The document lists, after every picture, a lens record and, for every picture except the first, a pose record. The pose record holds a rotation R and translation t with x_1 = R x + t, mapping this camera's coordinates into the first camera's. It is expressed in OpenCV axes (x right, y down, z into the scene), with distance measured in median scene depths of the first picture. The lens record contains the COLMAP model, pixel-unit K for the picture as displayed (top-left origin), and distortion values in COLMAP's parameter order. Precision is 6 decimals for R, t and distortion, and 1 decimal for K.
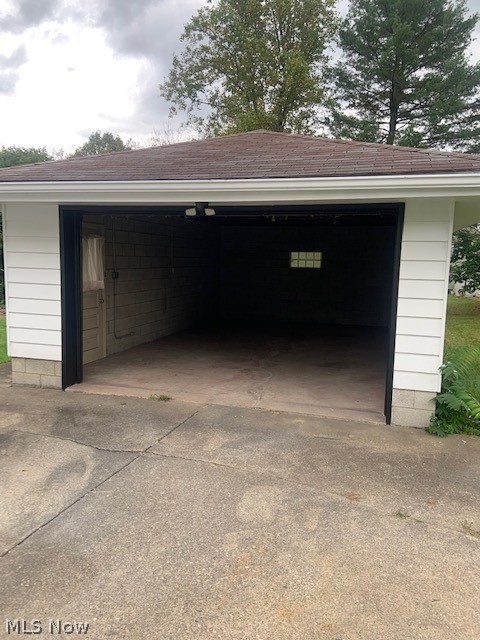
lens RADIAL K [[485.4, 0, 245.6], [0, 485.4, 316.5], [0, 0, 1]] dist [0.082184, -0.085547]
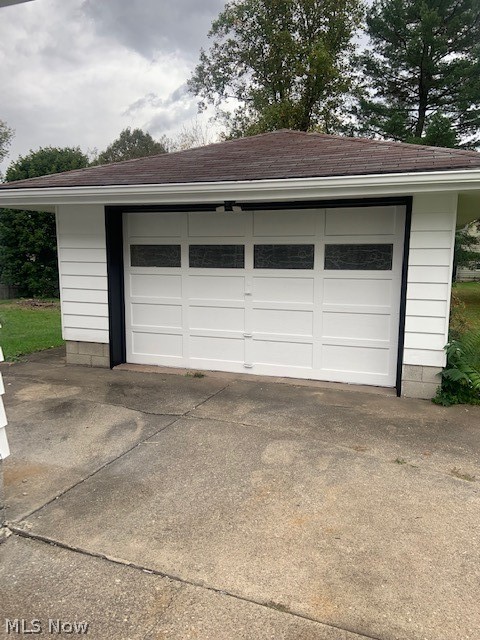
lens RADIAL K [[485.4, 0, 242.5], [0, 485.4, 320.5], [0, 0, 1]] dist [0.082184, -0.085547]
pose [[0.997711, -0.009353, -0.066974, 0.011025], [0.010942, 0.999667, 0.023391, 0.015372], [0.066733, -0.024070, 0.997480, -0.115629]]
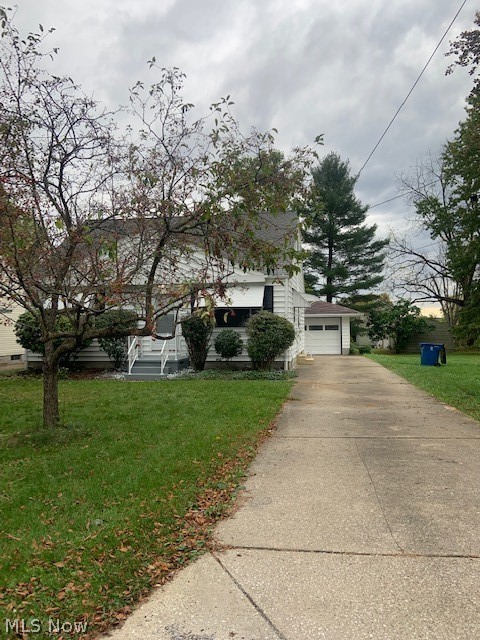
lens RADIAL K [[485.4, 0, 240.9], [0, 485.4, 317.4], [0, 0, 1]] dist [0.082184, -0.085547]
pose [[0.993870, -0.029929, 0.106423, -1.250626], [0.044297, 0.989811, -0.135319, 0.432685], [-0.101289, 0.139204, 0.985070, -3.867704]]
